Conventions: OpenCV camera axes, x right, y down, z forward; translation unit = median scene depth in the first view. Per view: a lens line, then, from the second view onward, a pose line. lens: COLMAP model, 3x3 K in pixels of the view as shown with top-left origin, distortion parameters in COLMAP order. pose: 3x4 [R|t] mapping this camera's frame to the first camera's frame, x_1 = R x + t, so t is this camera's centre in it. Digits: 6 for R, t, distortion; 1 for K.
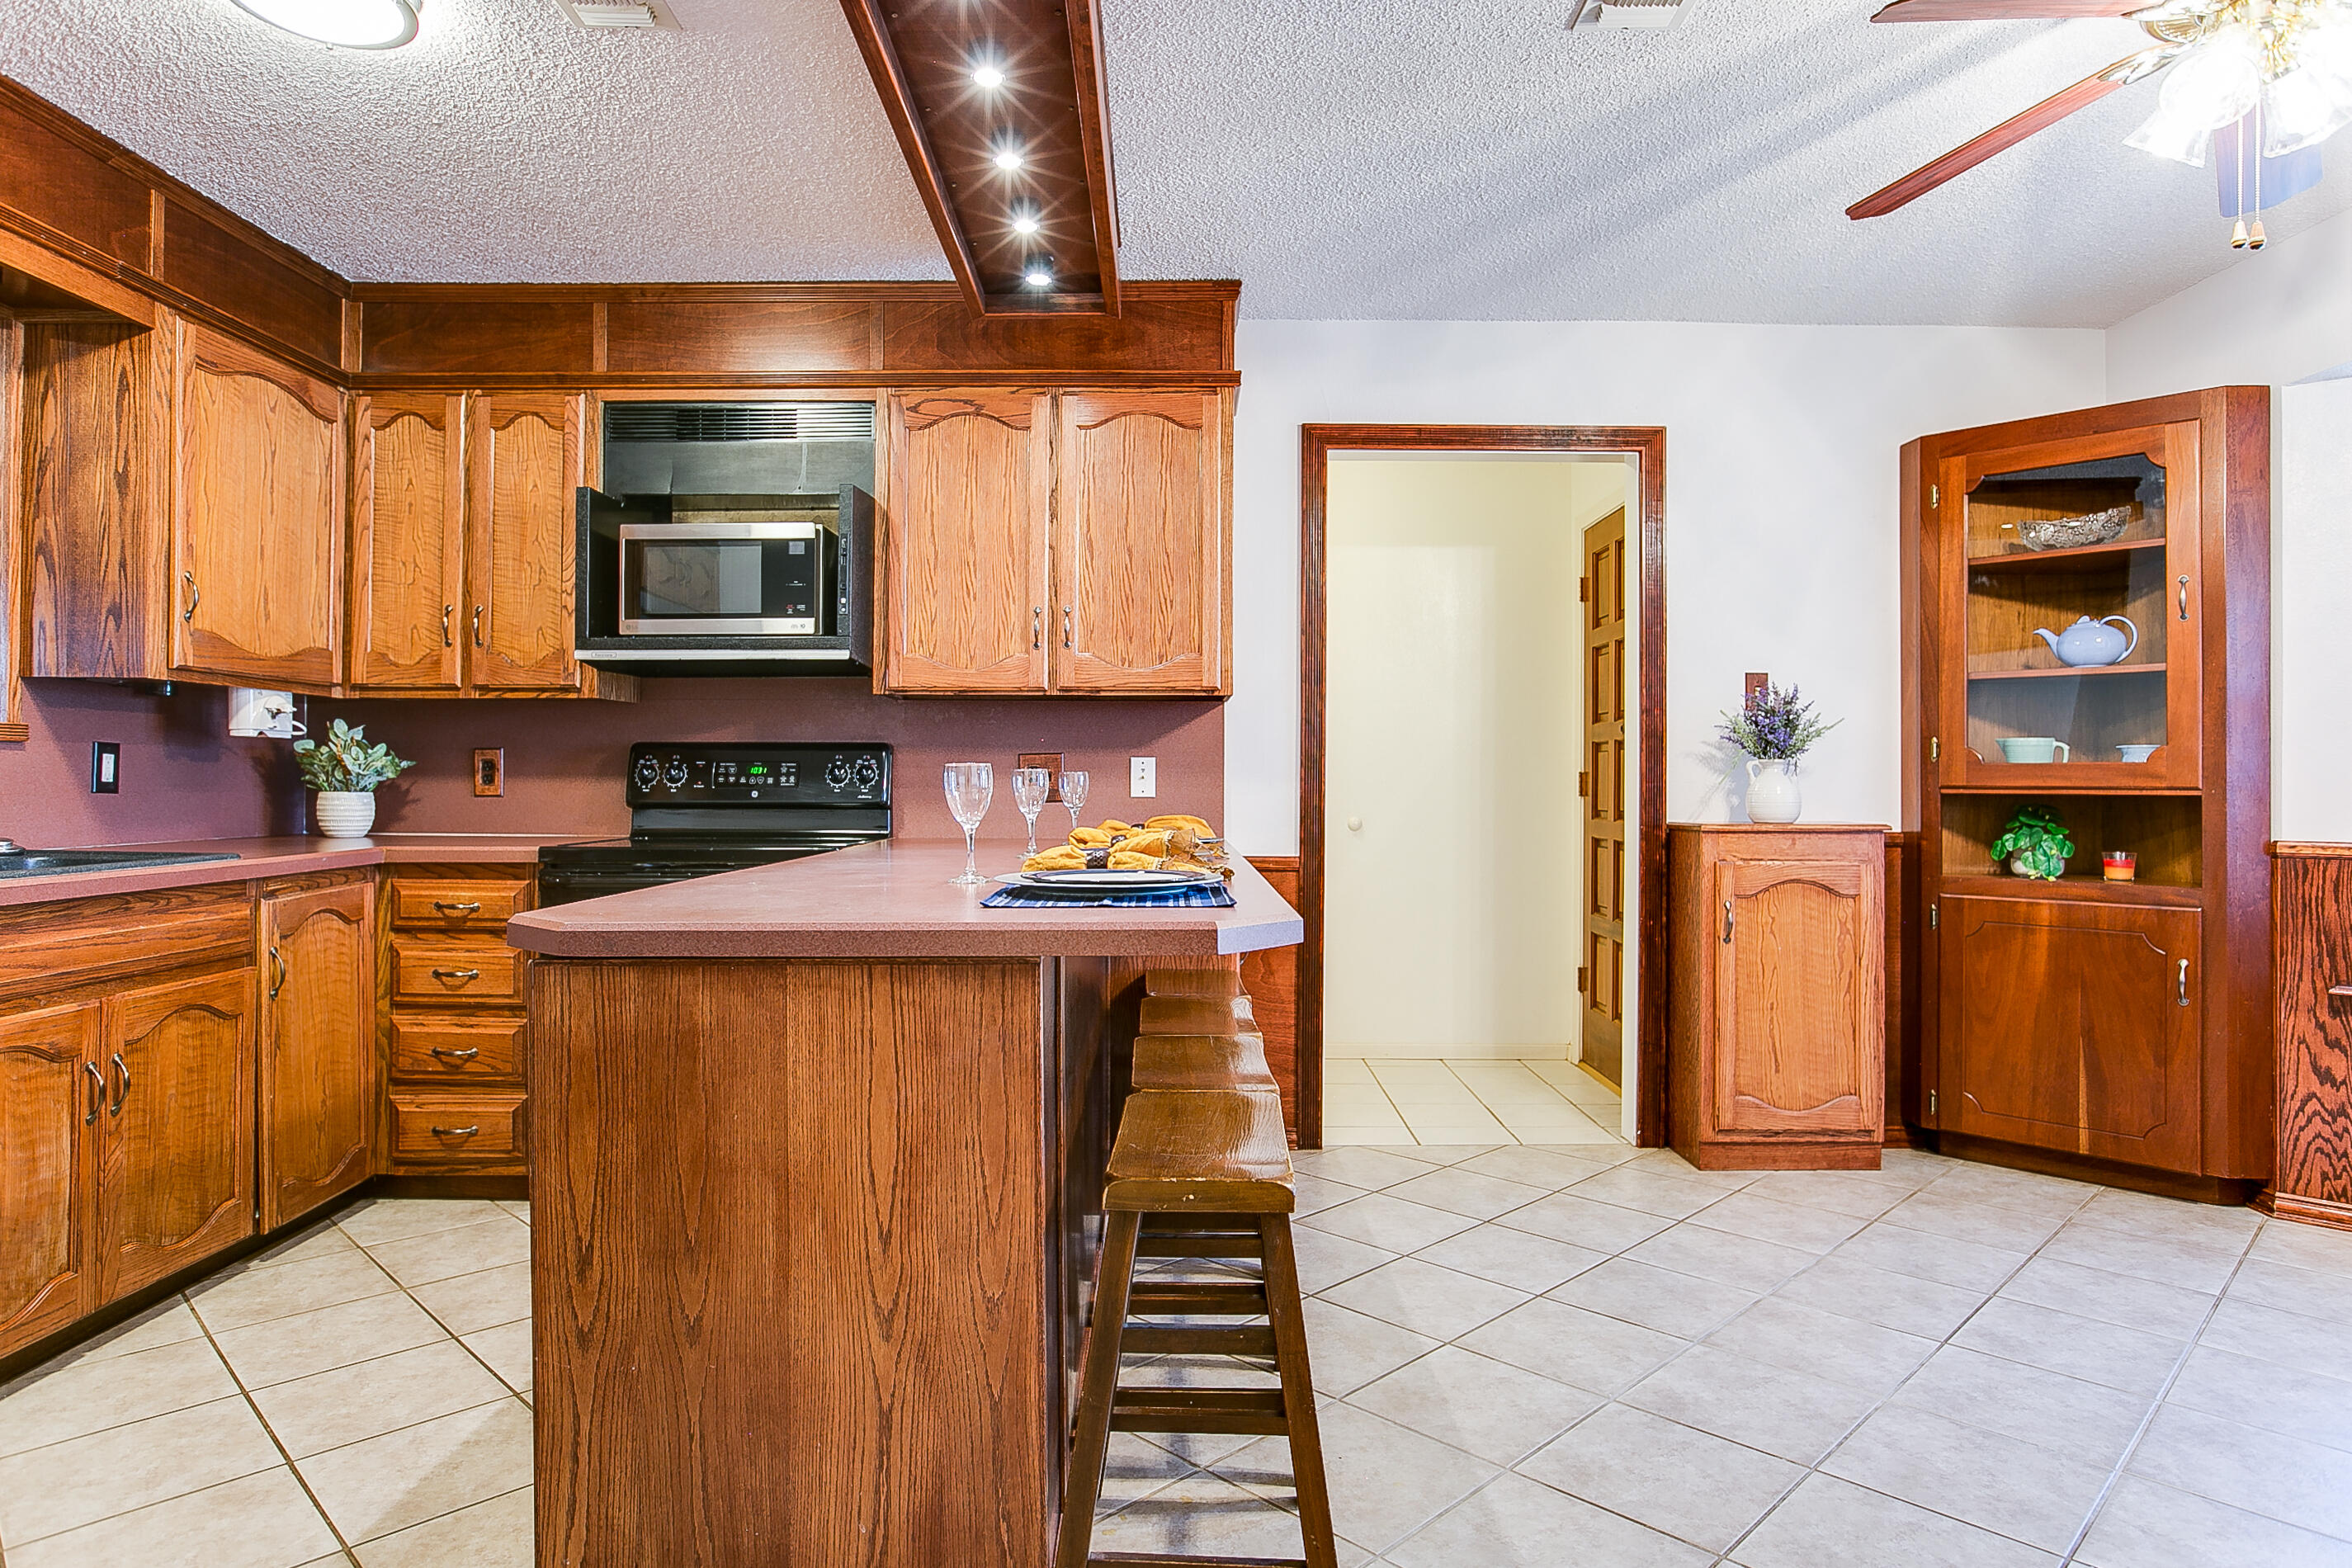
lens RADIAL K [[1336.6, 0, 1176.0], [0, 1336.6, 784.0], [0, 0, 1]] dist [-0.024149, 0.028320]
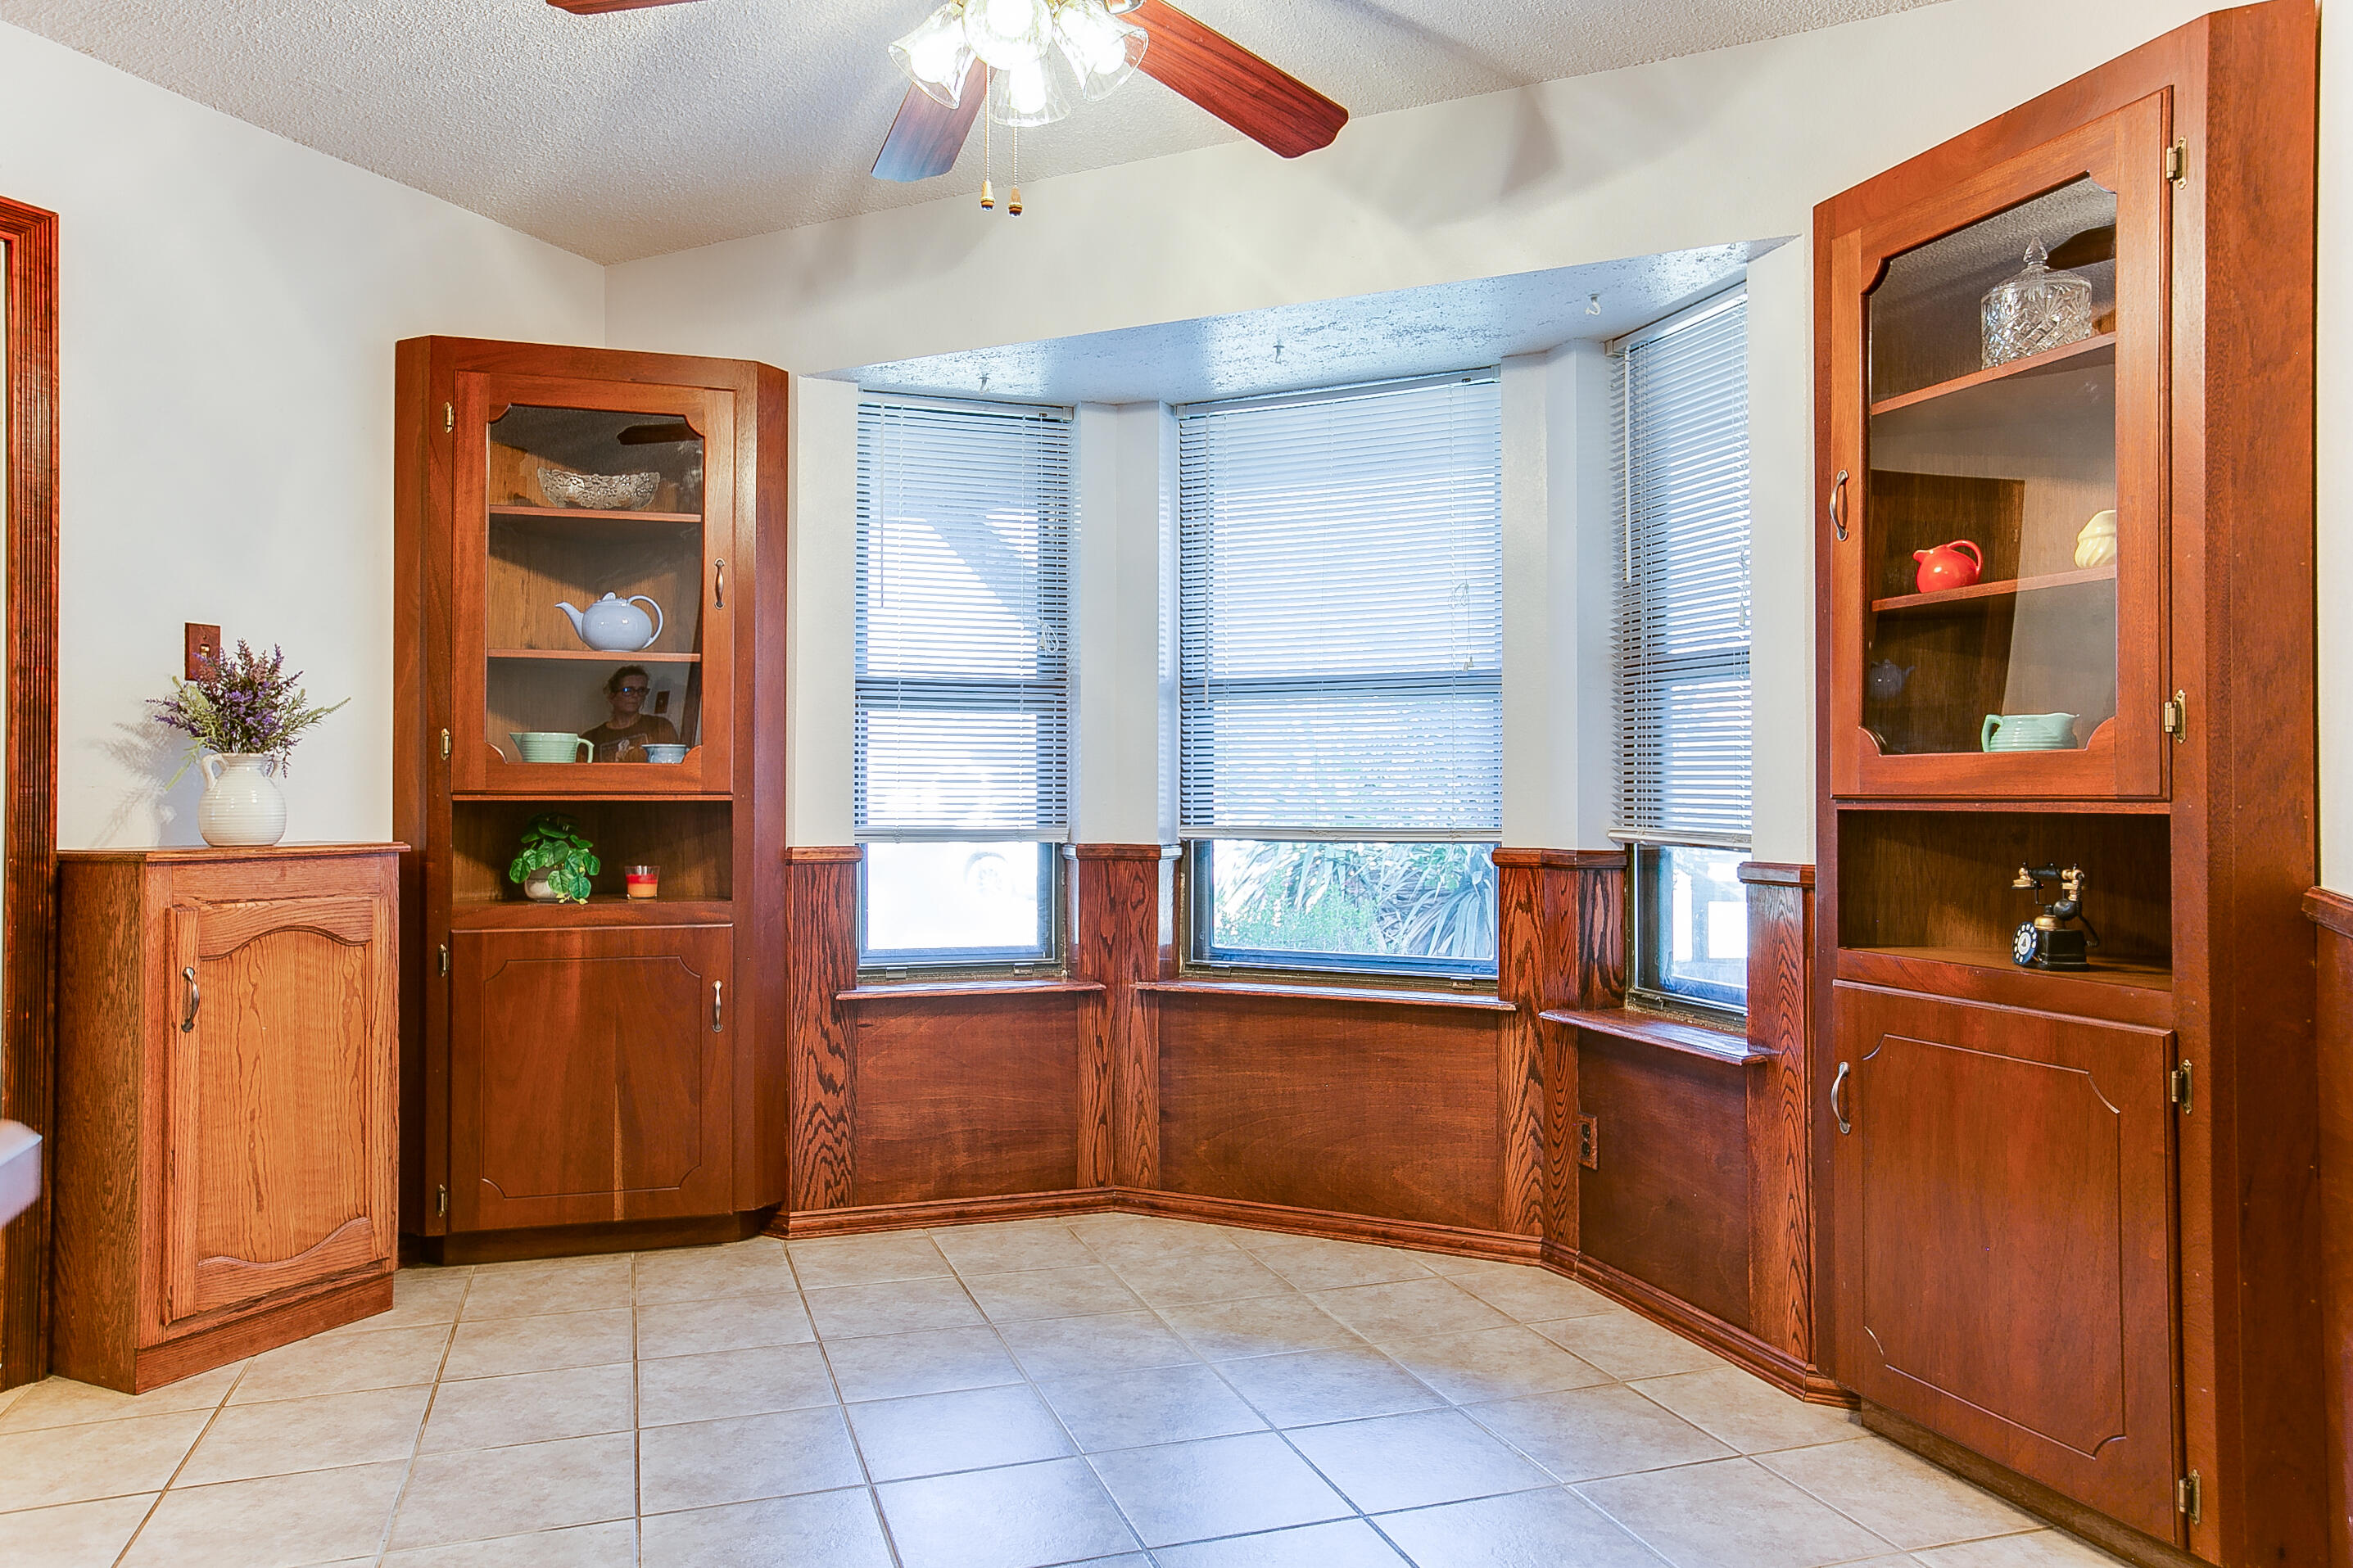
lens RADIAL K [[1604.5, 0, 1176.5], [0, 1604.5, 784.0], [0, 0, 1]] dist [-0.037172, 0.064531]
pose [[0.445429, 0.000837, 0.895317, -0.074135], [0.002368, 0.999995, -0.002113, 0.000286], [-0.895314, 0.003061, 0.445425, 0.213477]]
